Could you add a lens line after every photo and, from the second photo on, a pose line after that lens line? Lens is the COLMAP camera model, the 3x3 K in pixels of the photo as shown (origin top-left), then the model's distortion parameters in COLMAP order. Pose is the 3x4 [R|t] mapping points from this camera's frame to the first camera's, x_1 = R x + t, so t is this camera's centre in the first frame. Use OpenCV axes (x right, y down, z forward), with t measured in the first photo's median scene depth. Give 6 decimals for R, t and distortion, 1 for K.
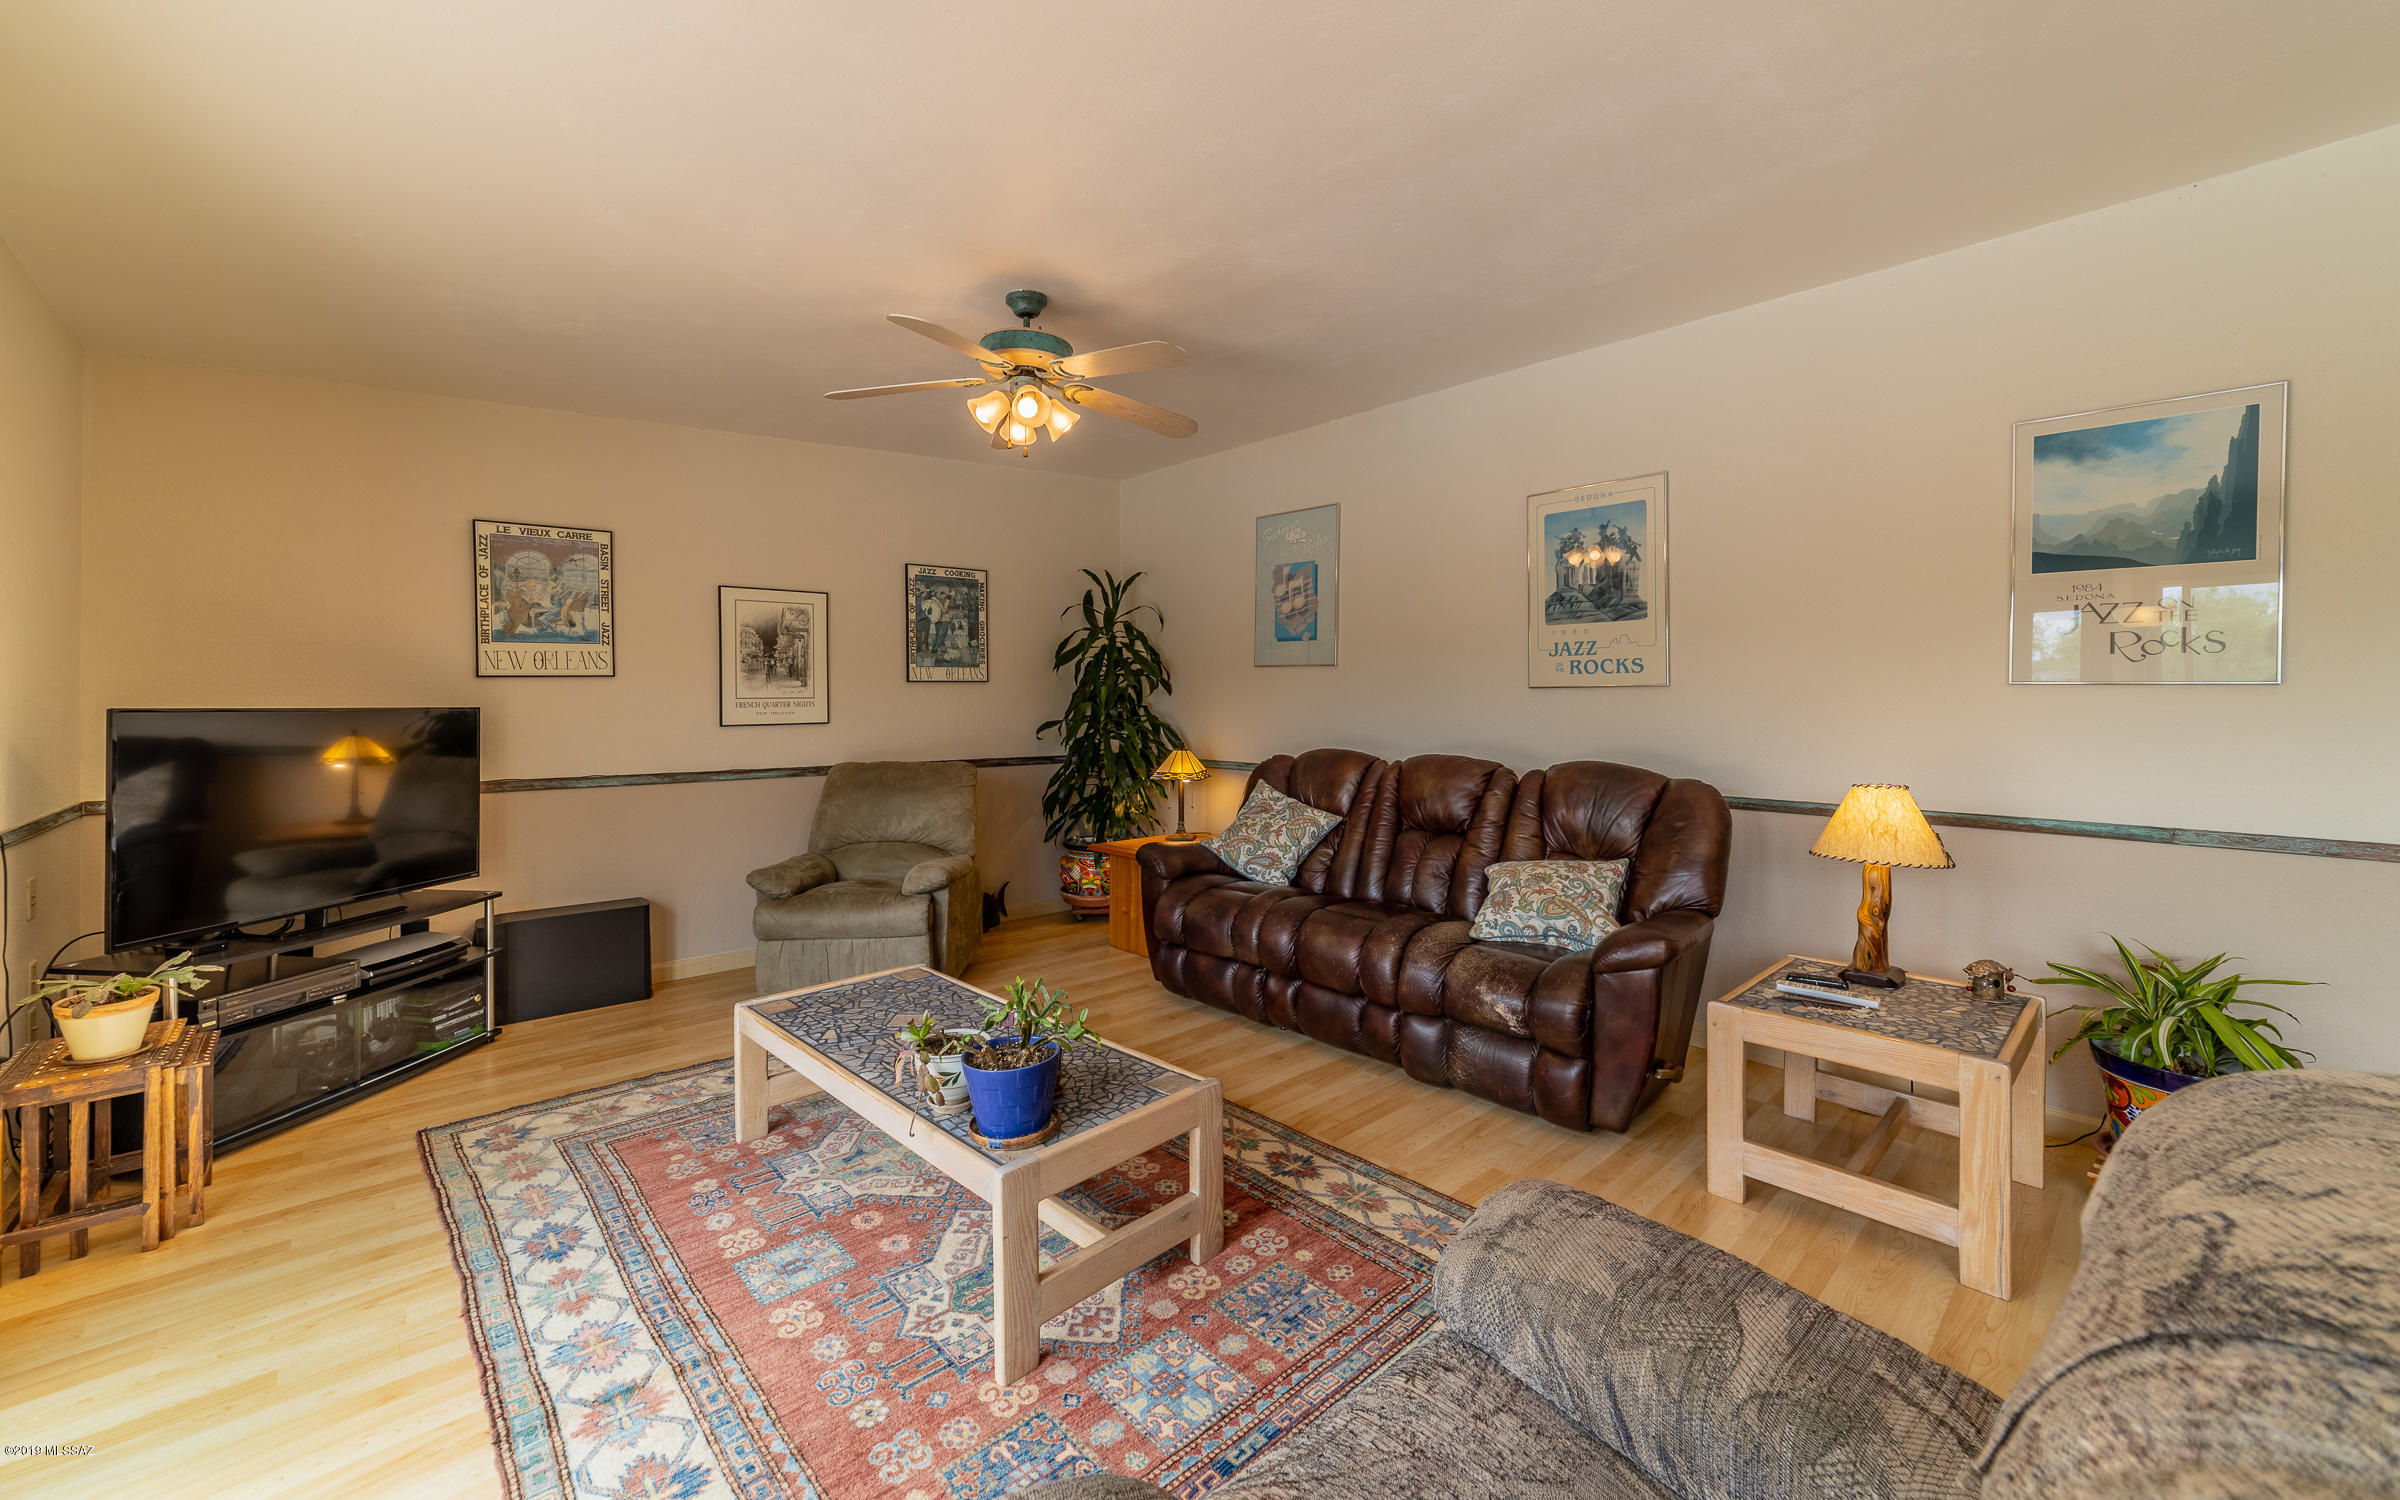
lens RADIAL K [[937.7, 0, 1186.9], [0, 937.7, 684.7], [0, 0, 1]] dist [-0.012570, 0.000245]
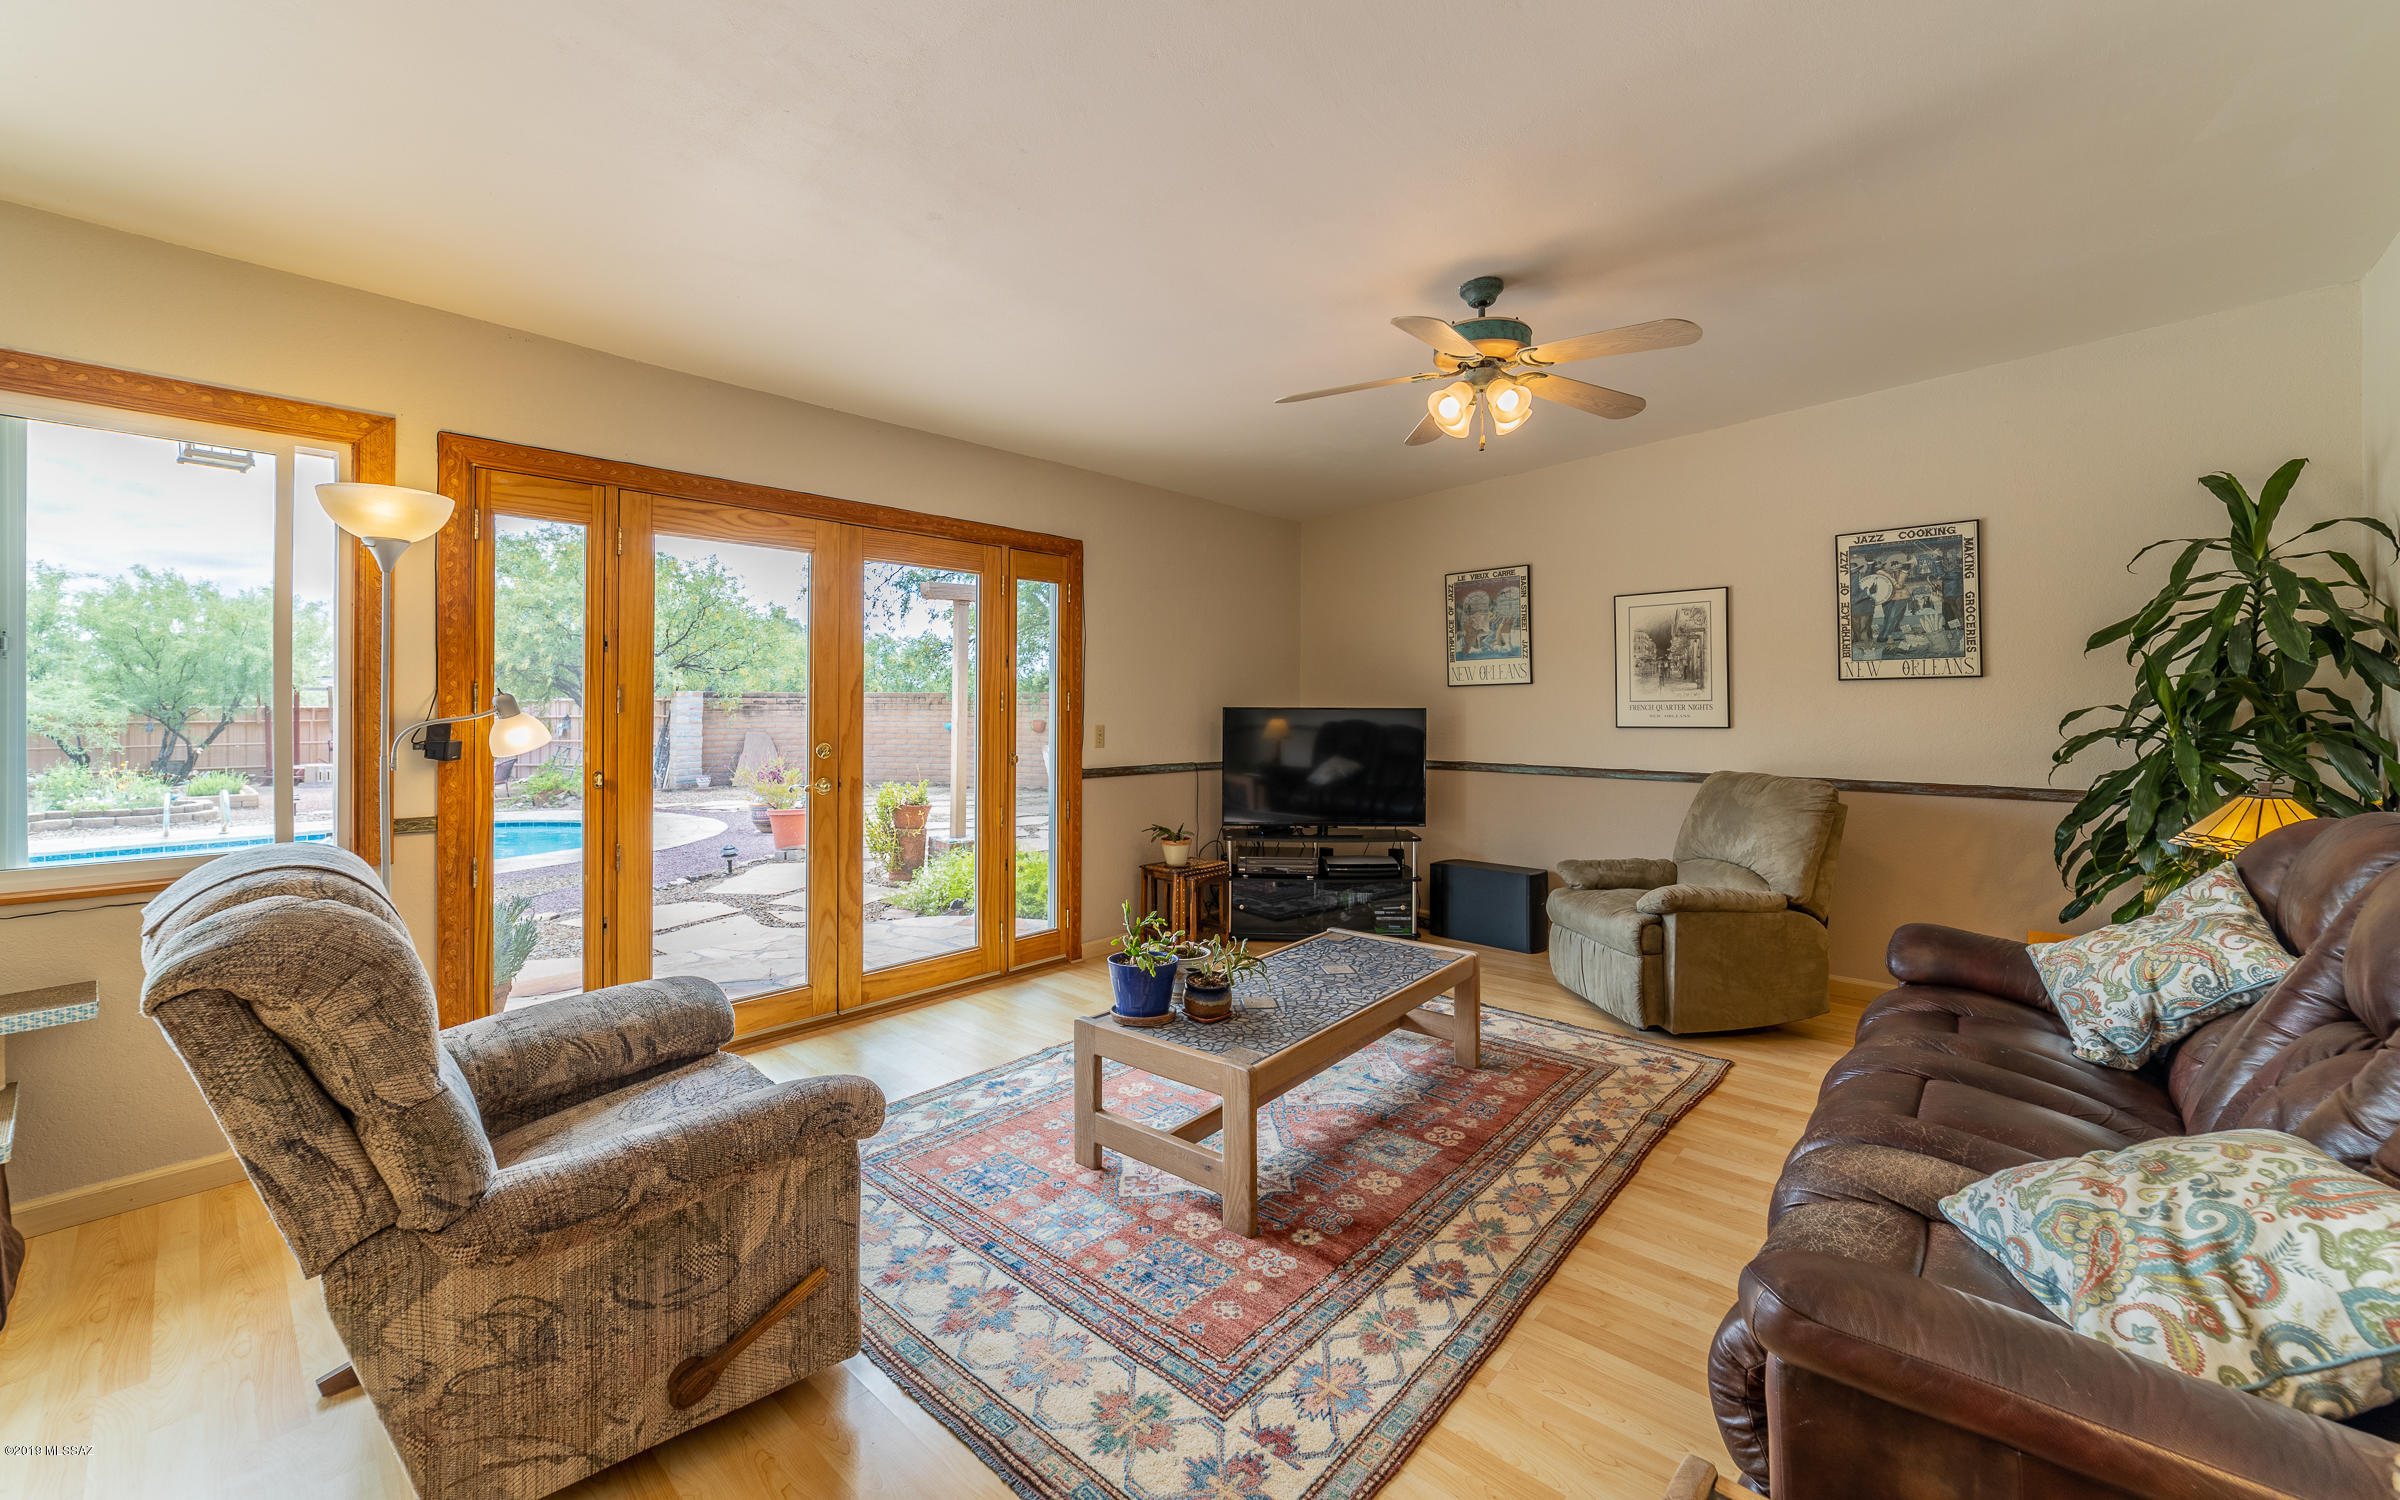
lens RADIAL K [[937.7, 0, 1186.9], [0, 937.7, 684.7], [0, 0, 1]] dist [-0.012570, 0.000245]
pose [[0.081599, -0.022522, -0.996411, 0.559075], [0.012543, 0.999689, -0.021569, 0.013290], [0.996586, -0.010738, 0.081856, 0.451437]]
